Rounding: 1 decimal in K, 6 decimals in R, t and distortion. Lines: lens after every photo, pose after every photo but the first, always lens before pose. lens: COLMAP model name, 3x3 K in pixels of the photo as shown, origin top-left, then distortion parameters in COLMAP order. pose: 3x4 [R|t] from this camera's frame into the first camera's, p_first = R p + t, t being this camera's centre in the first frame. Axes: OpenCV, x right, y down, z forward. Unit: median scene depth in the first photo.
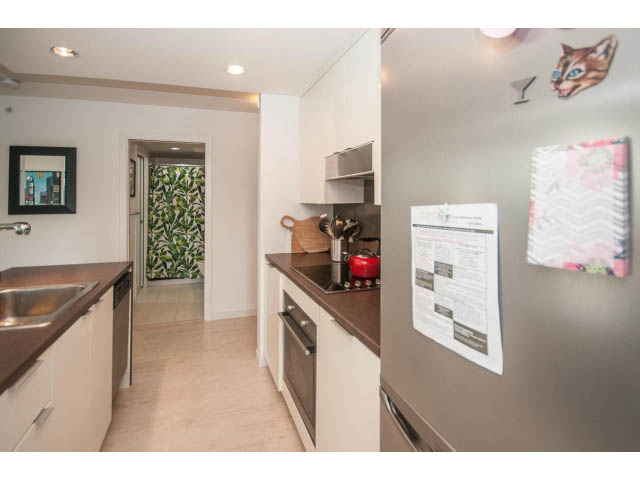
lens RADIAL K [[303.2, 0, 334.3], [0, 303.2, 224.0], [0, 0, 1]] dist [-0.002772, -0.000597]
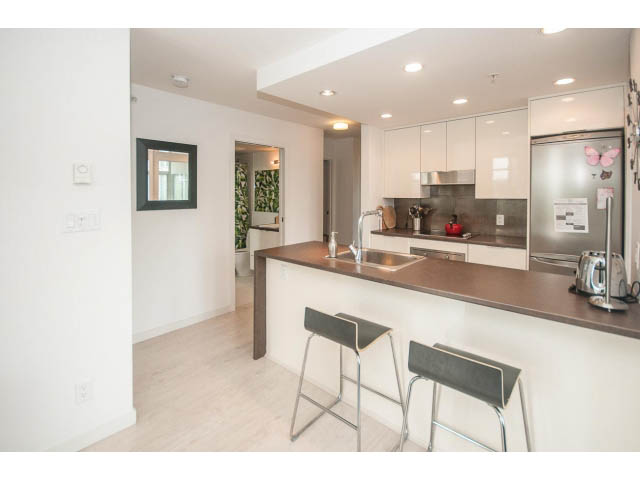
lens RADIAL K [[298.3, 0, 319.0], [0, 298.3, 208.2], [0, 0, 1]] dist [-0.000381, -0.000584]
pose [[0.819343, -0.024287, 0.572790, -1.145644], [0.040529, 0.999056, -0.015613, -0.000701], [-0.571870, 0.036007, 0.819554, -0.092901]]
